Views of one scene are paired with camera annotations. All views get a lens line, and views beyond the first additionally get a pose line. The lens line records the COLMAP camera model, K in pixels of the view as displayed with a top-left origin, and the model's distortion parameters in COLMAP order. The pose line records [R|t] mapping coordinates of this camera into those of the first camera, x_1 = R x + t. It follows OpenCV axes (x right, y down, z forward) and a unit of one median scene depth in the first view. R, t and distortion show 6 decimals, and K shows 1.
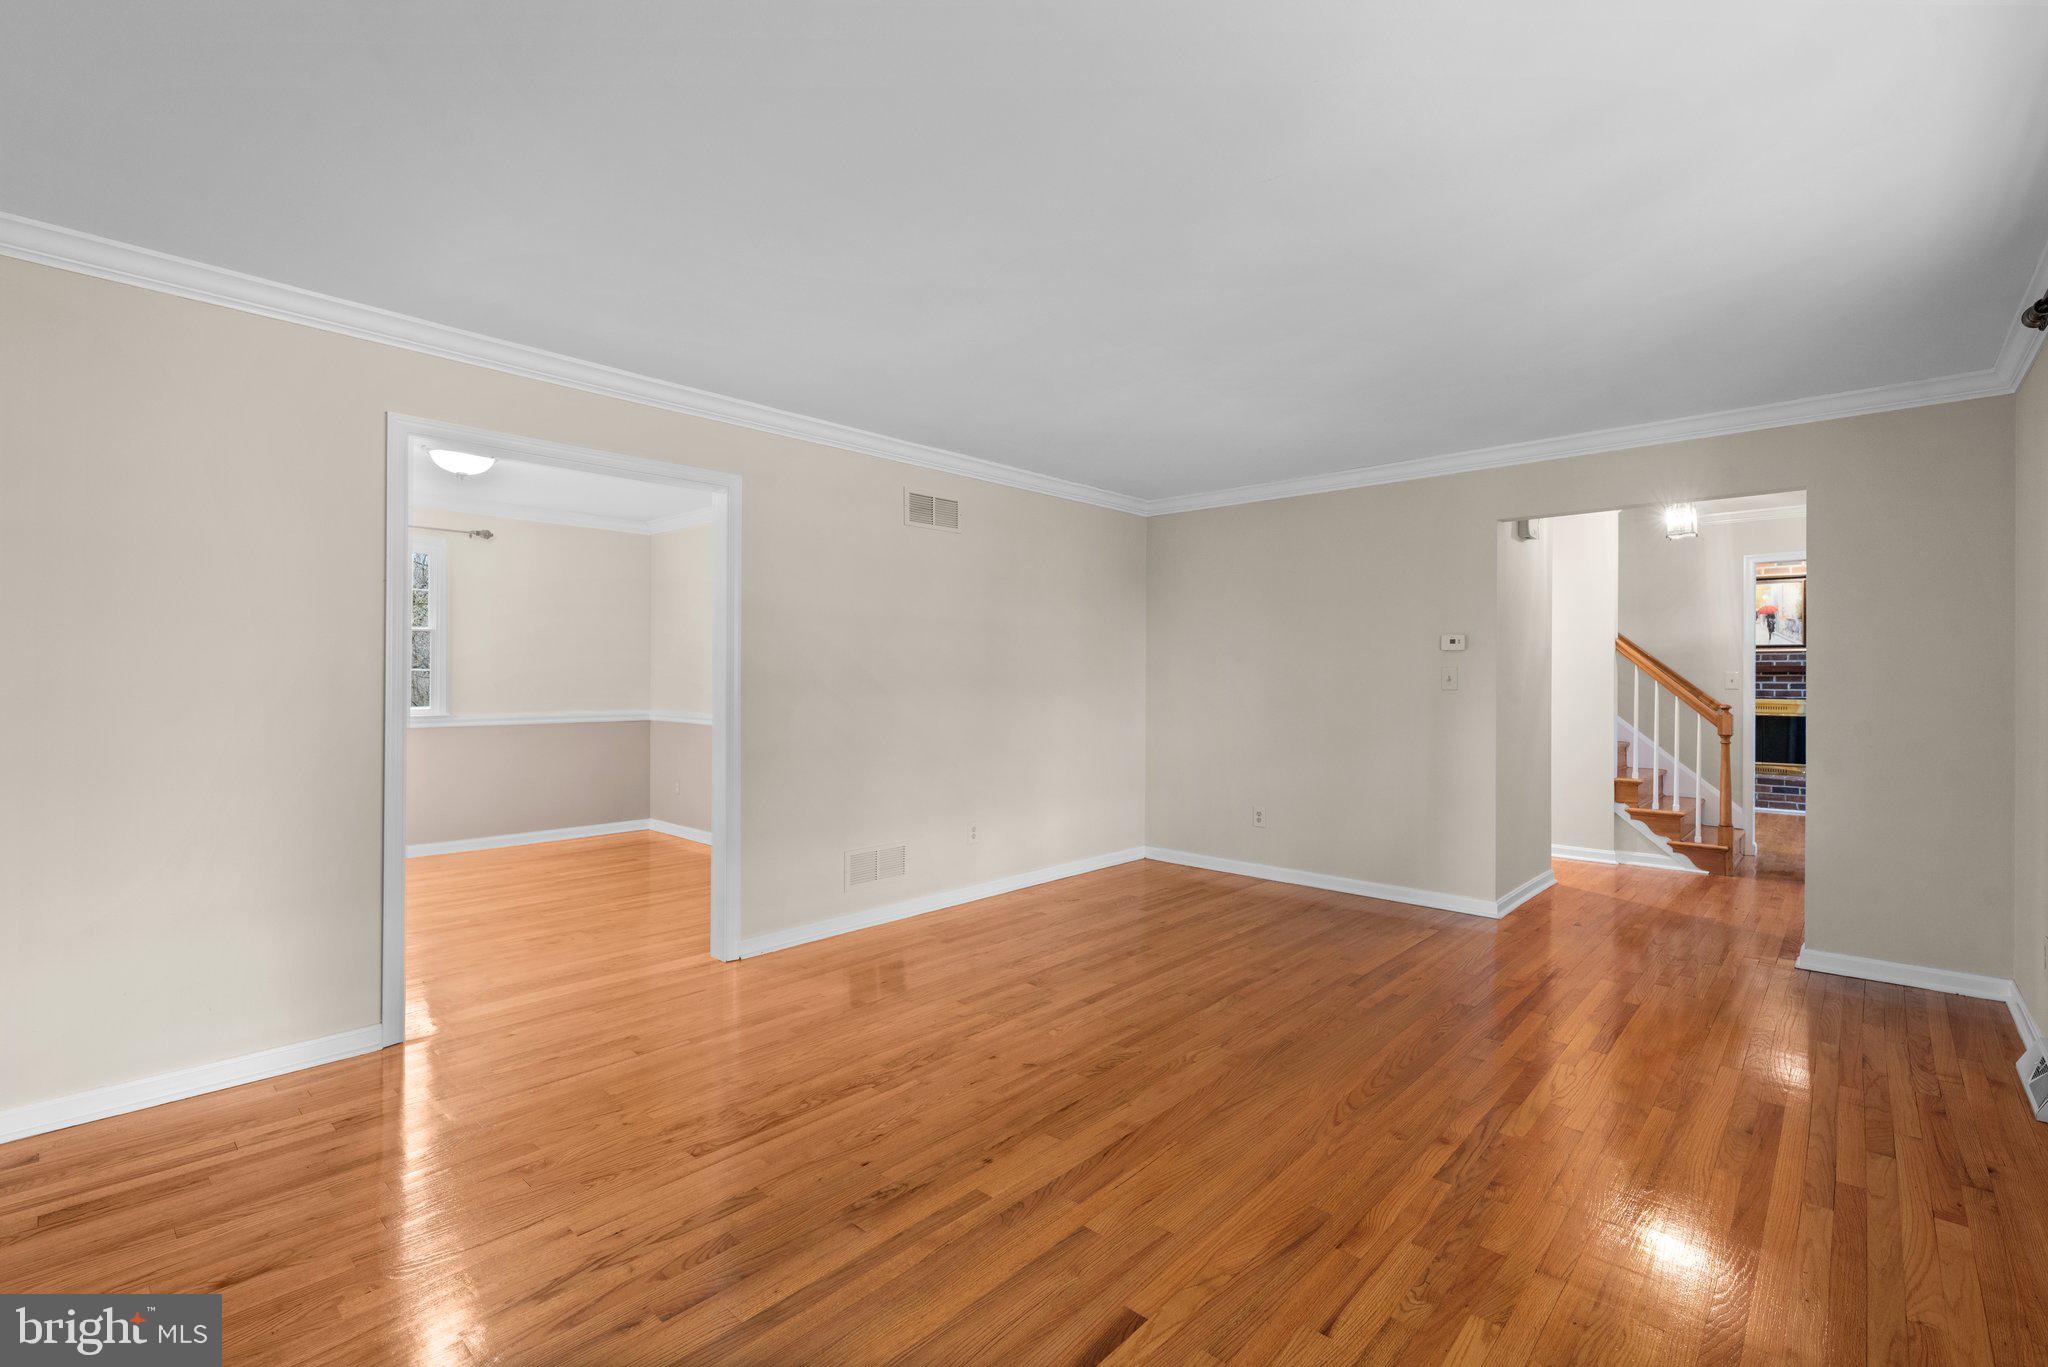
lens RADIAL K [[918.5, 0, 1028.8], [0, 918.5, 694.1], [0, 0, 1]] dist [0.000237, 0.000229]
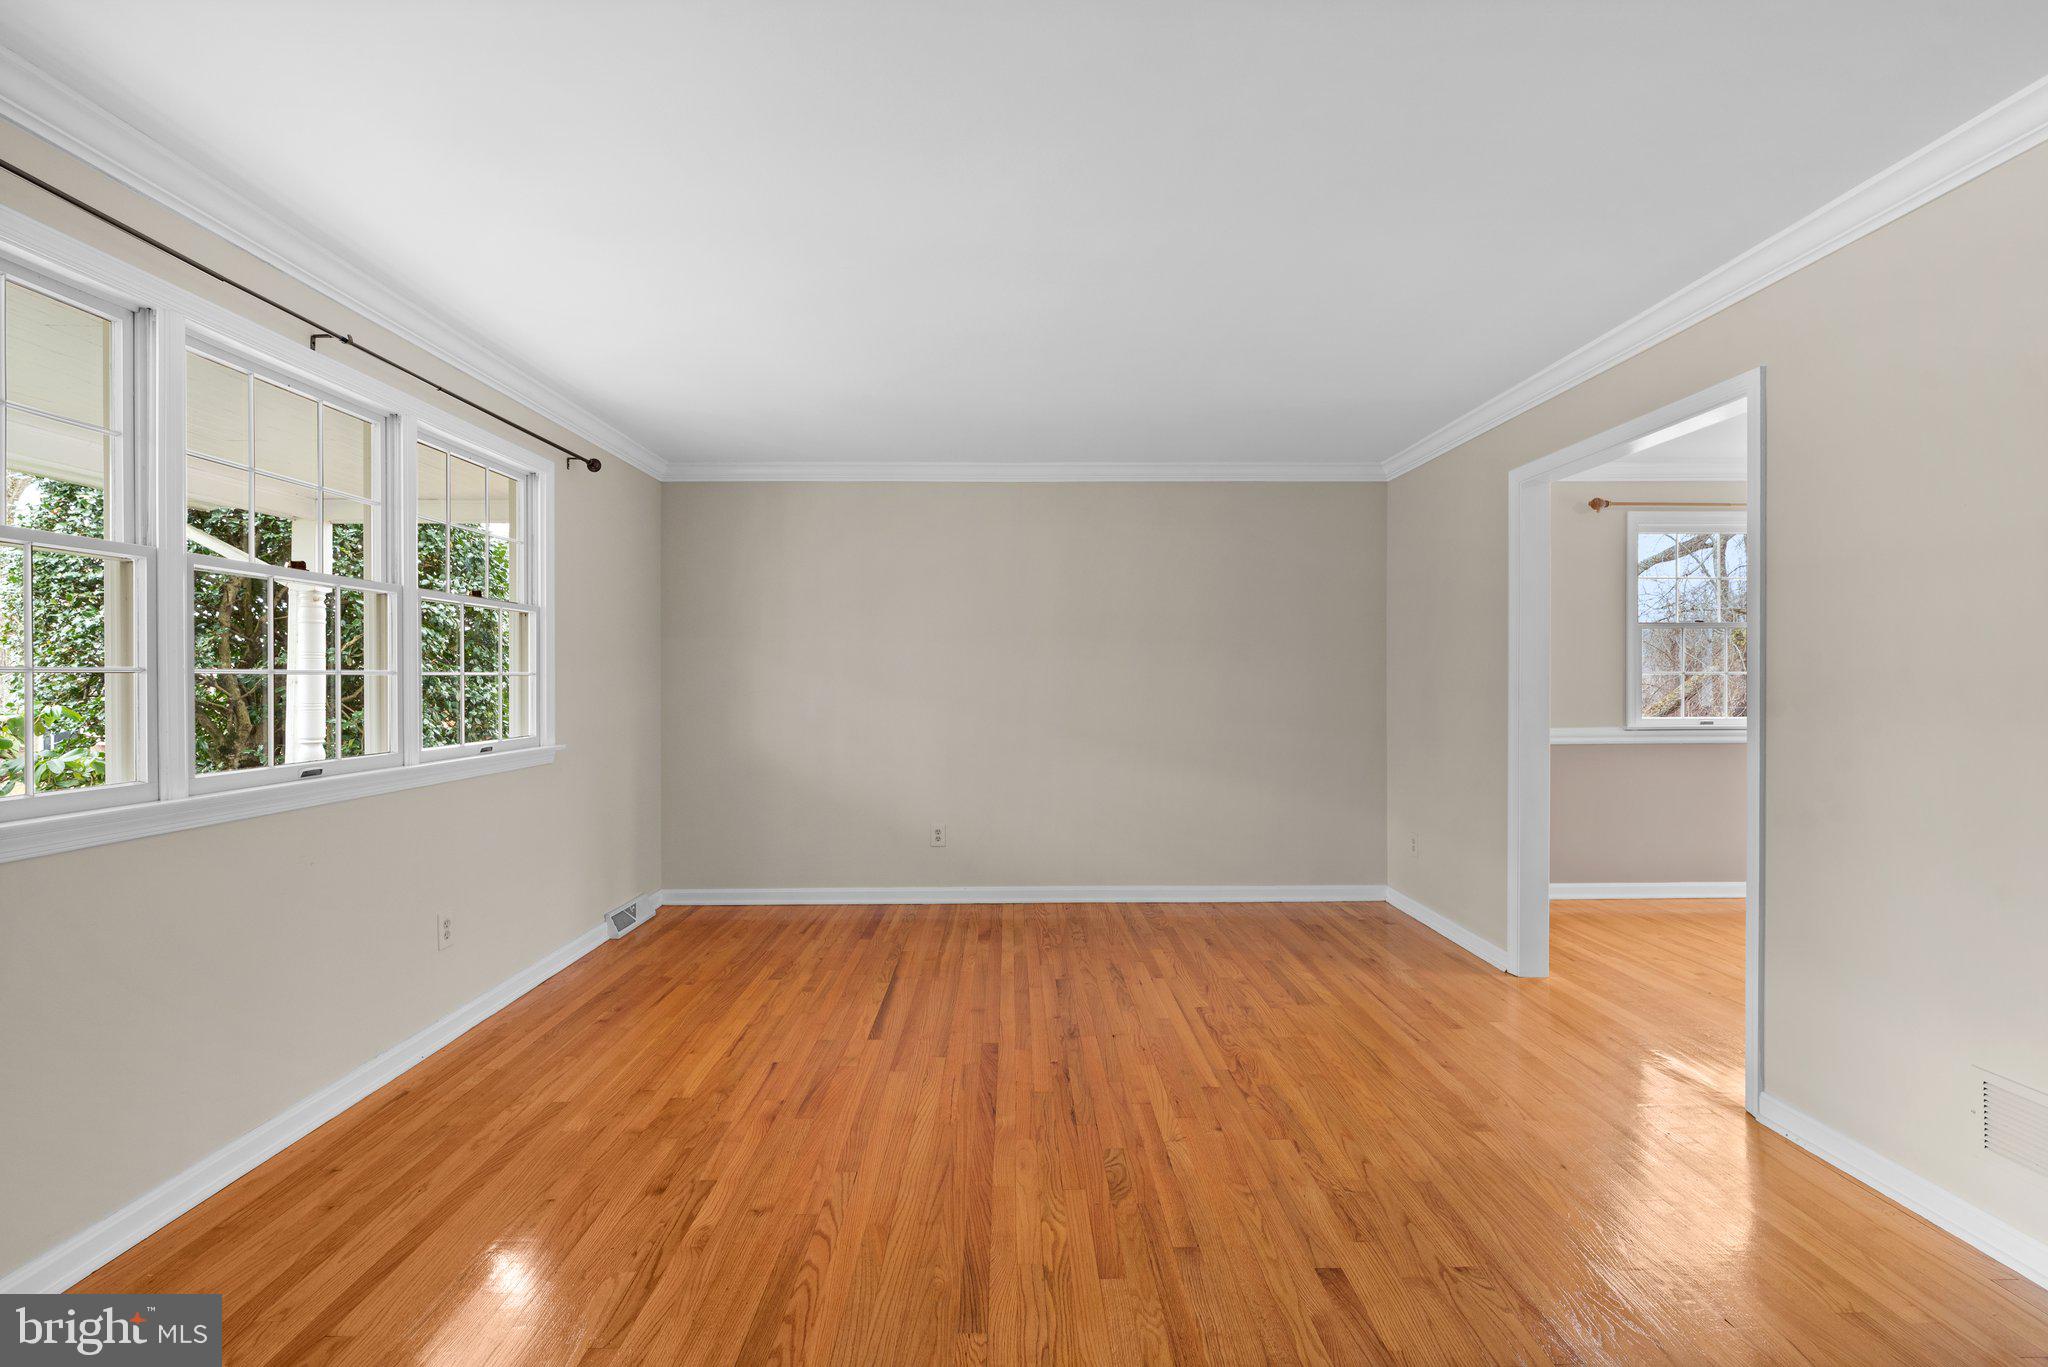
lens RADIAL K [[924.3, 0, 1021.3], [0, 924.3, 685.9], [0, 0, 1]] dist [0.001039, -0.000149]
pose [[-0.734789, 0.003131, -0.678289, 0.730848], [-0.013083, 0.999738, 0.018787, -0.029858], [0.678170, 0.022678, -0.734555, 1.625346]]
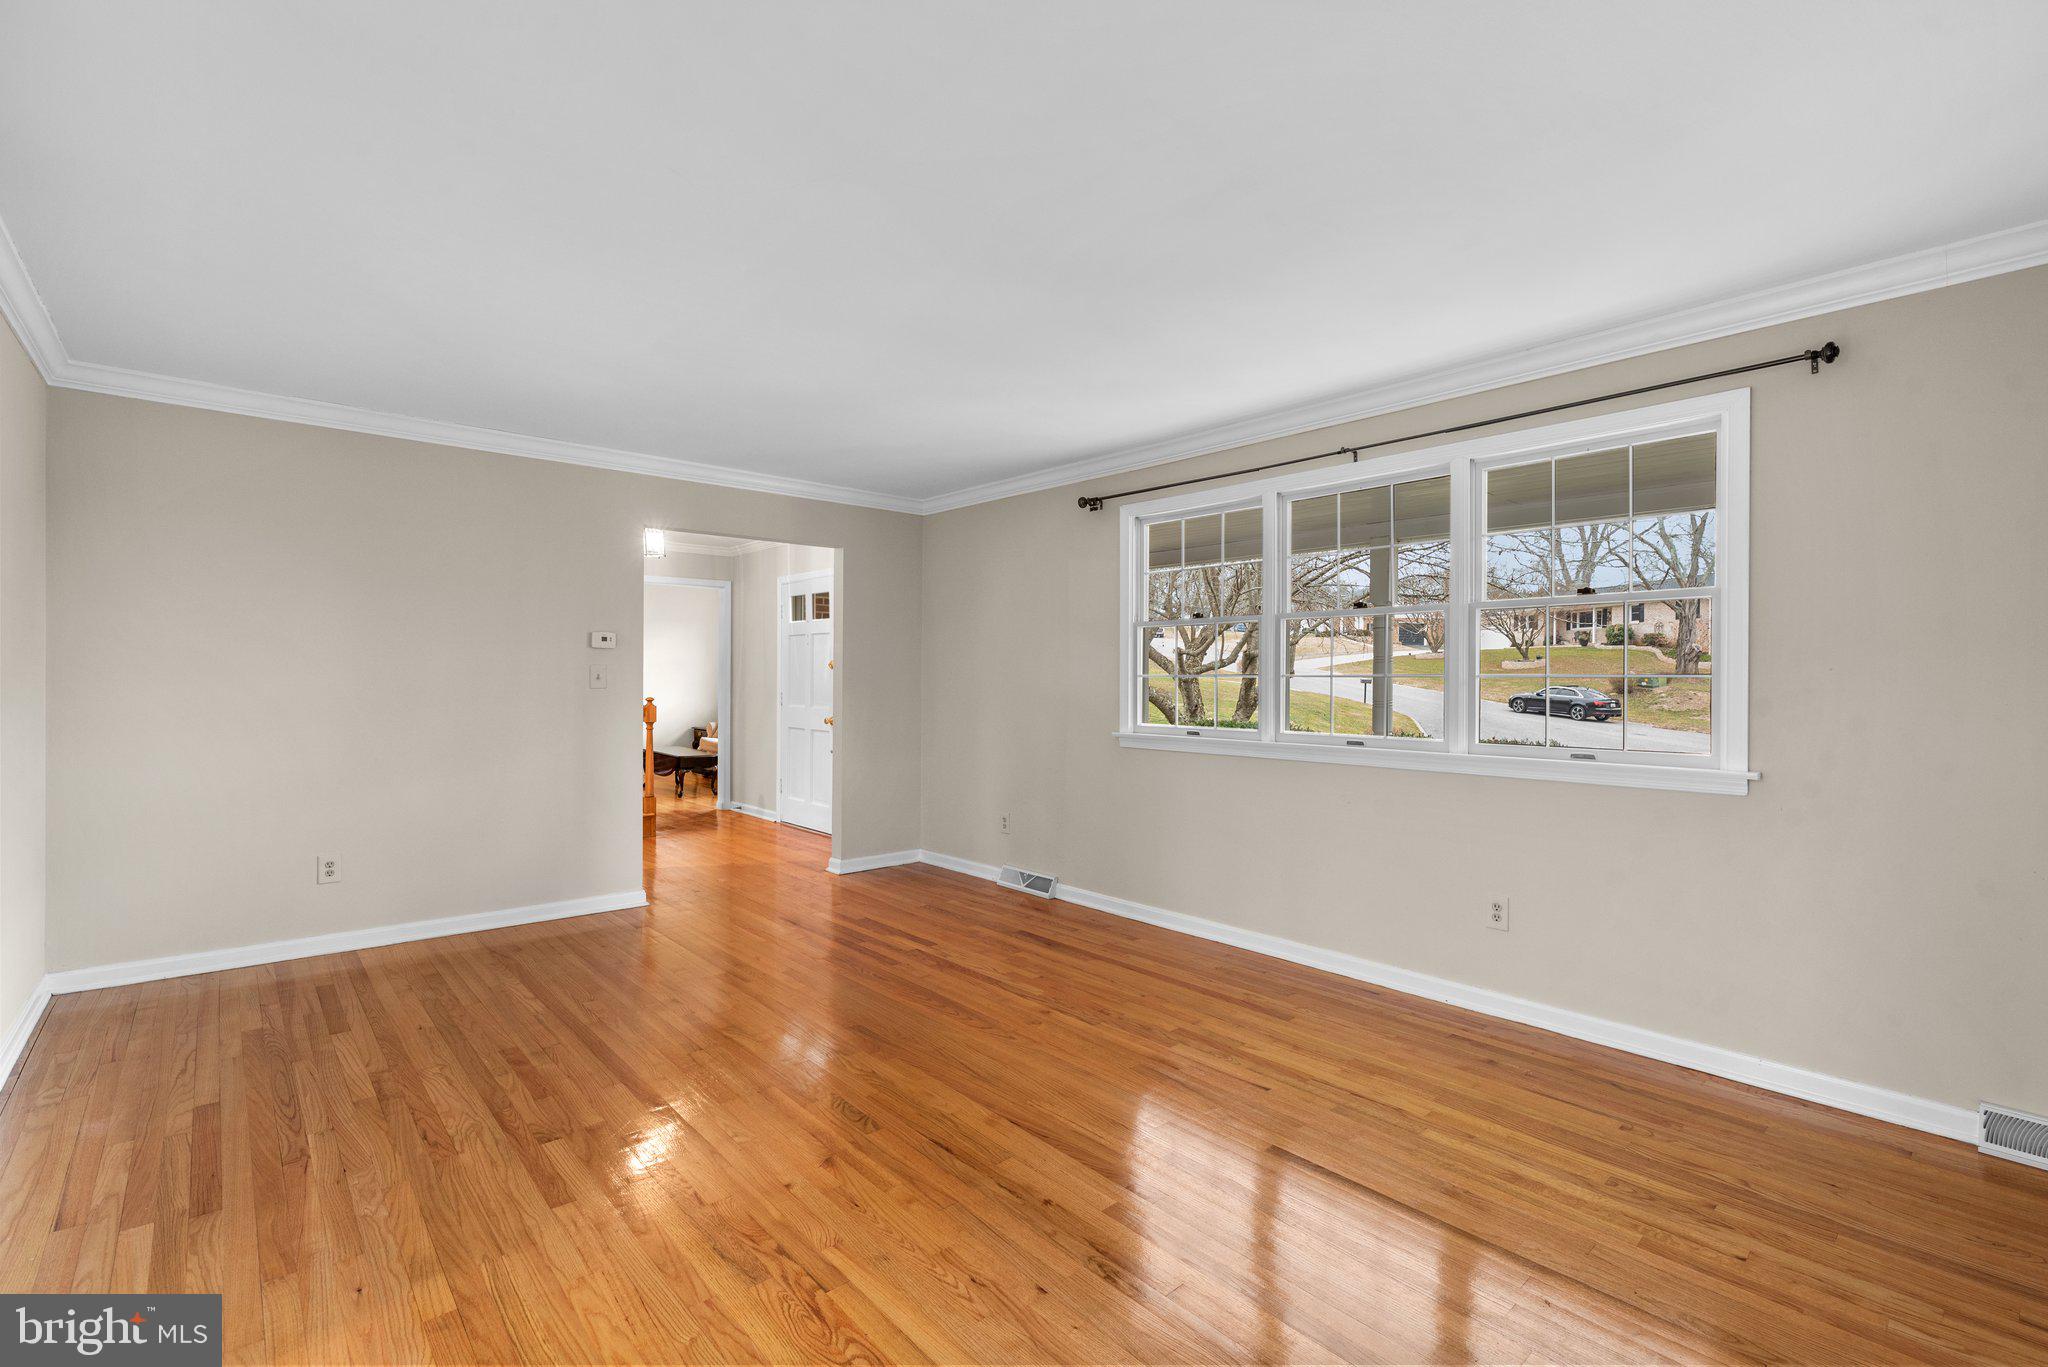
lens RADIAL K [[907.1, 0, 1028.9], [0, 907.1, 677.1], [0, 0, 1]] dist [0.000335, -0.000517]
pose [[0.104882, -0.002406, 0.994482, -0.822205], [0.012061, 0.999927, 0.001148, -0.020883], [-0.994412, 0.011874, 0.104903, 0.786178]]
